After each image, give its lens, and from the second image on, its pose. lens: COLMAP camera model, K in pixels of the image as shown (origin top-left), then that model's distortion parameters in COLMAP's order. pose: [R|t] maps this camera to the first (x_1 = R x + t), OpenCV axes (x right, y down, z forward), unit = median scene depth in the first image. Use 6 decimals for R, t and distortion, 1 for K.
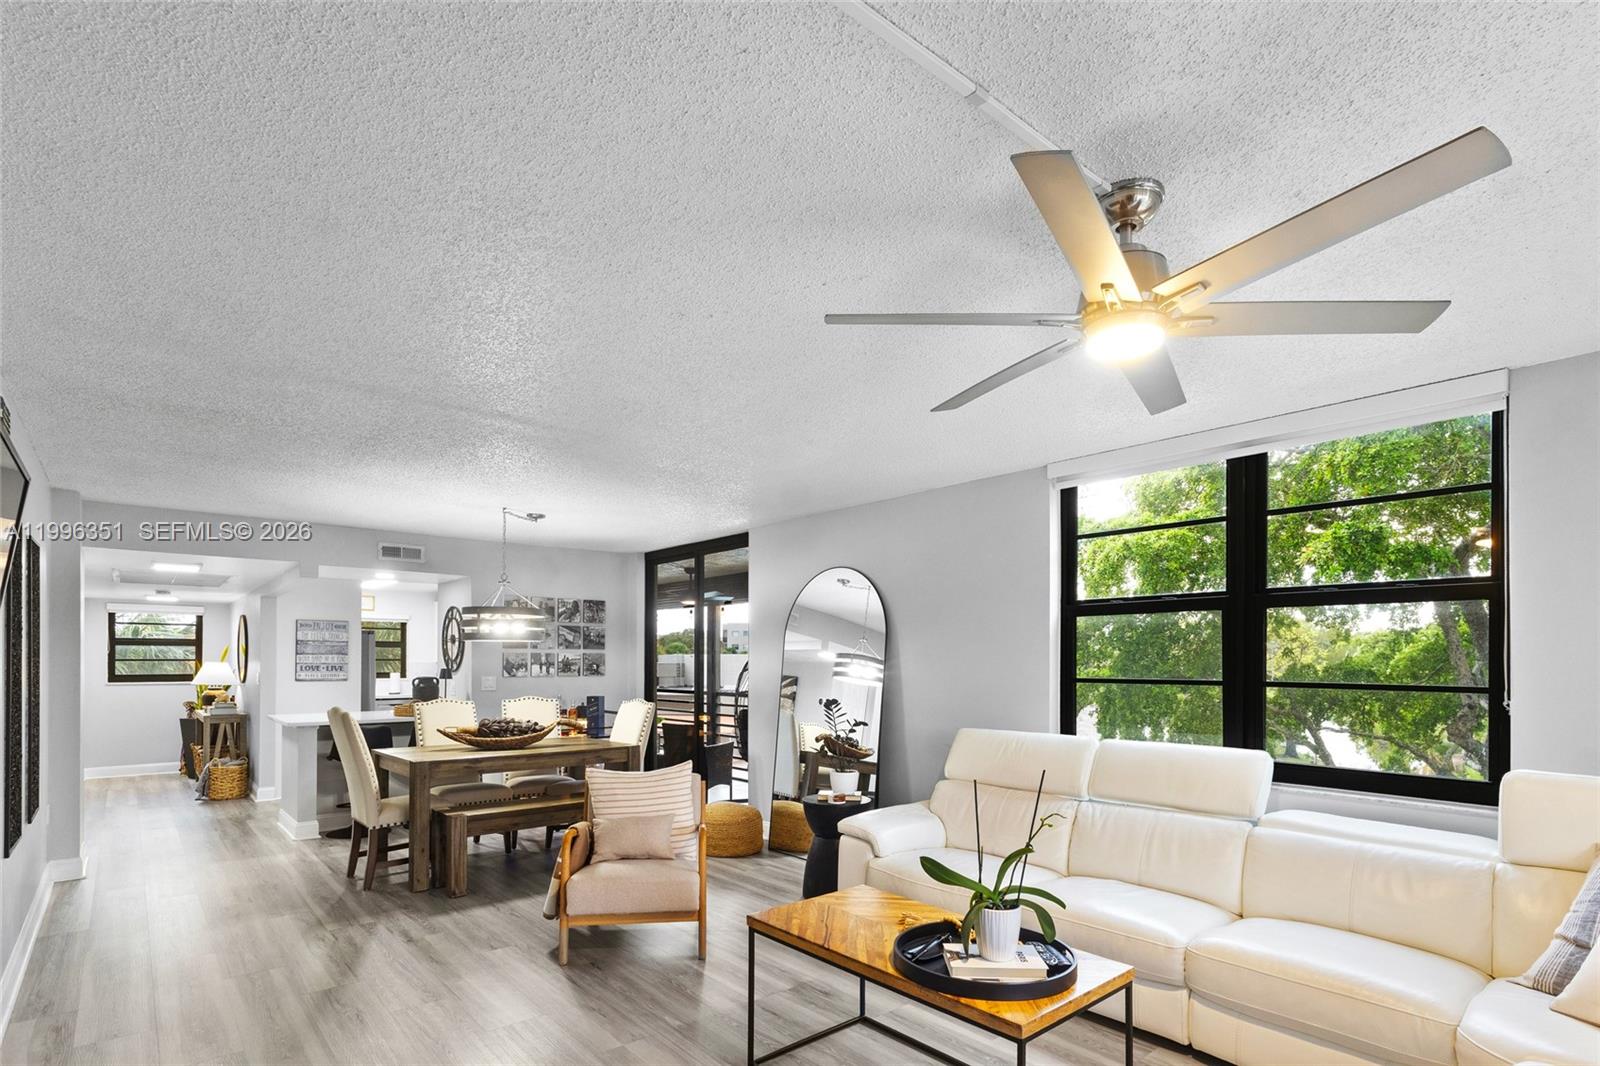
lens RADIAL K [[759.9, 0, 819.8], [0, 759.9, 660.4], [0, 0, 1]] dist [-0.013035, 0.000286]
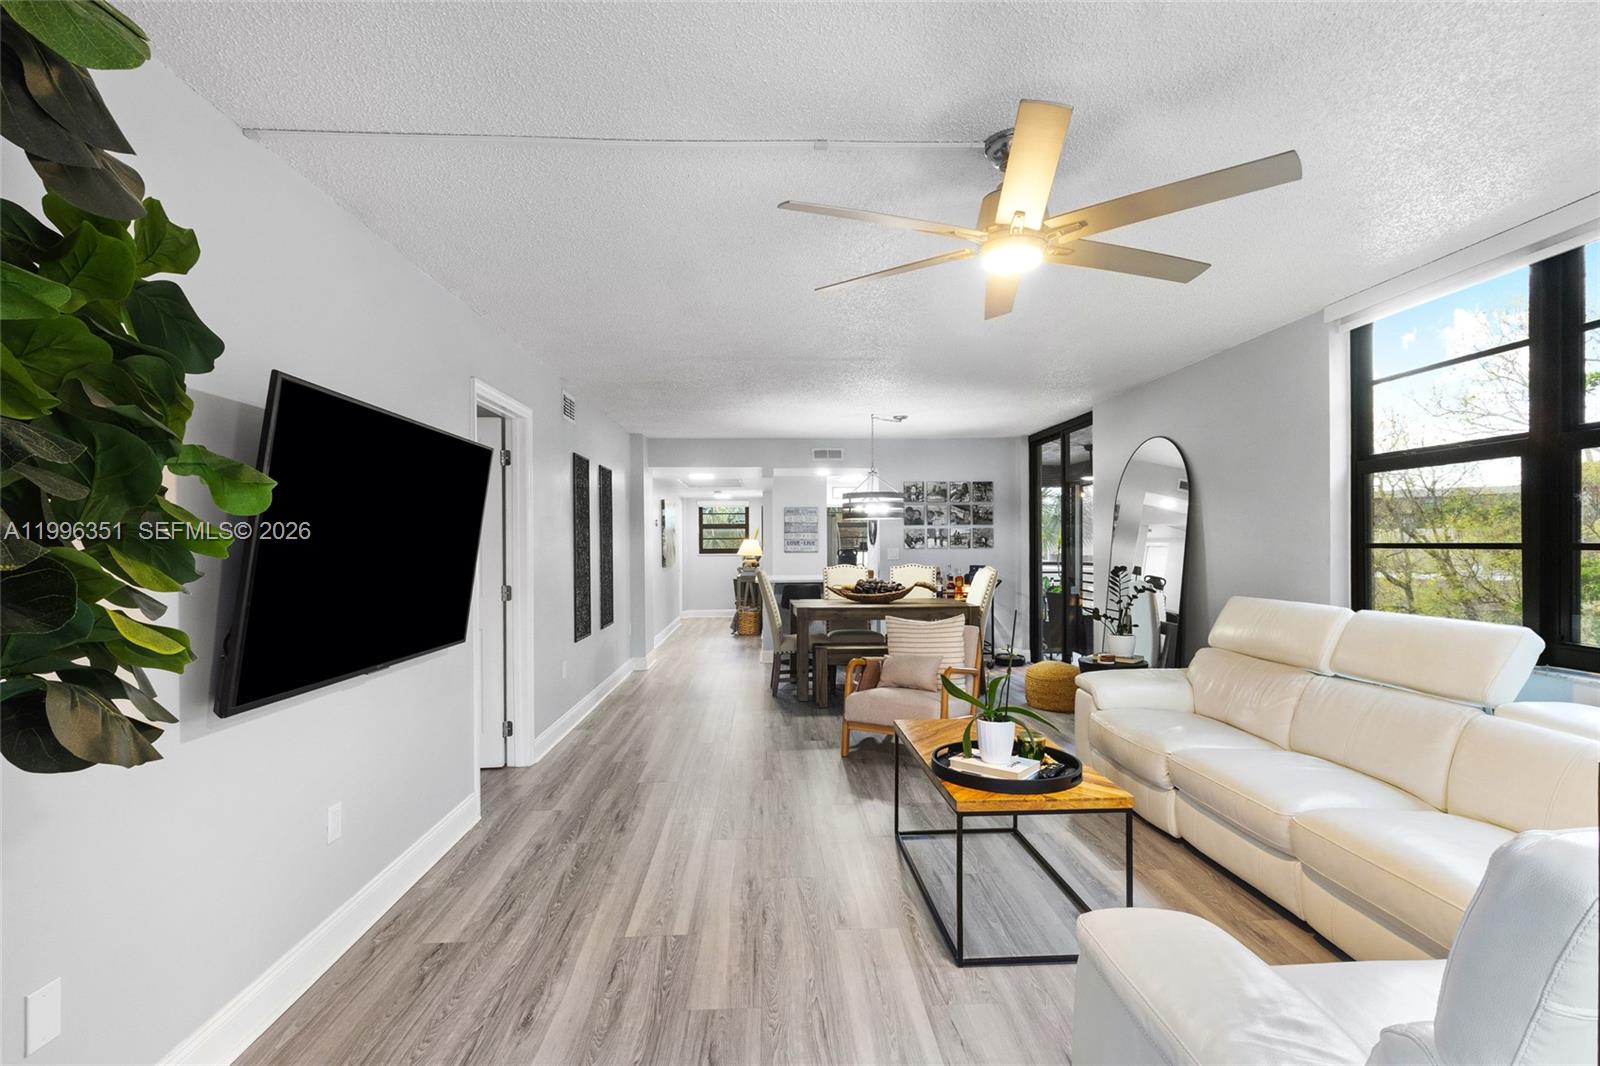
lens RADIAL K [[759.9, 0, 834.1], [0, 759.9, 534.4], [0, 0, 1]] dist [-0.013035, 0.000286]
pose [[0.797179, -0.013997, -0.603581, 0.212675], [0.010433, 0.999901, -0.009408, 0.008354], [0.603653, 0.001202, 0.797246, -0.041209]]
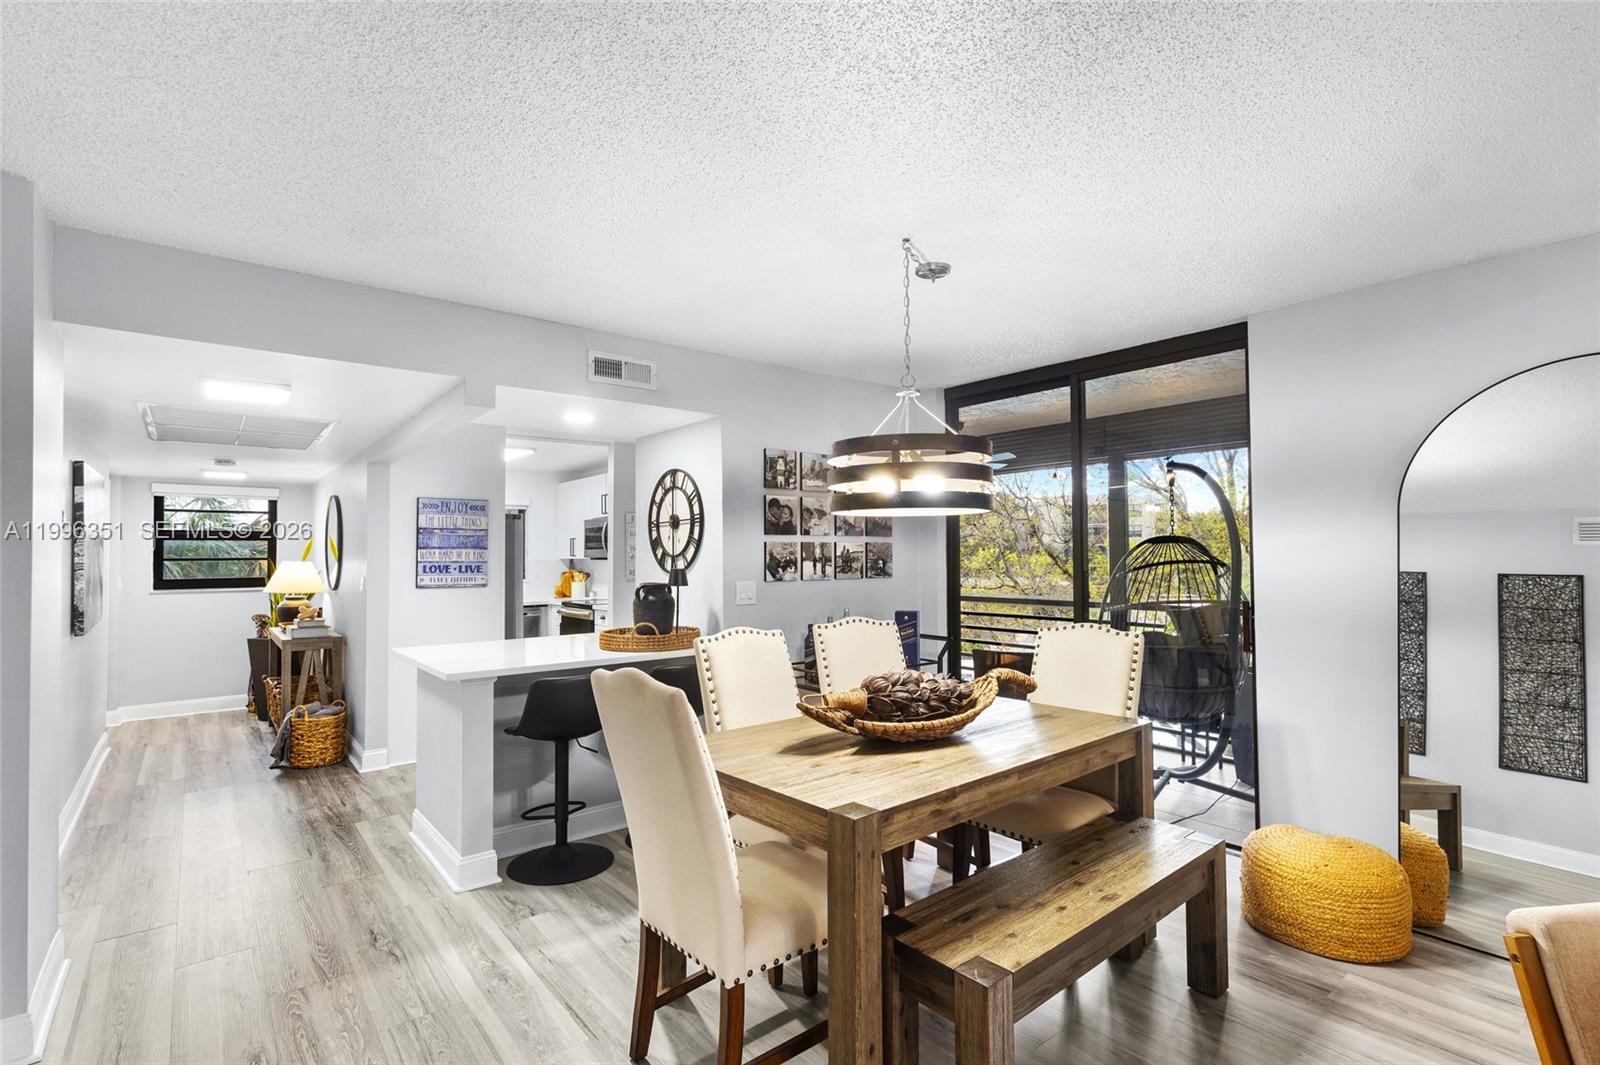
lens RADIAL K [[759.9, 0, 840.2], [0, 759.9, 542.1], [0, 0, 1]] dist [-0.013035, 0.000286]
pose [[0.999274, -0.008899, -0.037048, -0.307869], [0.008227, 0.999799, -0.018265, 0.001496], [0.037203, 0.017947, 0.999147, 0.359180]]
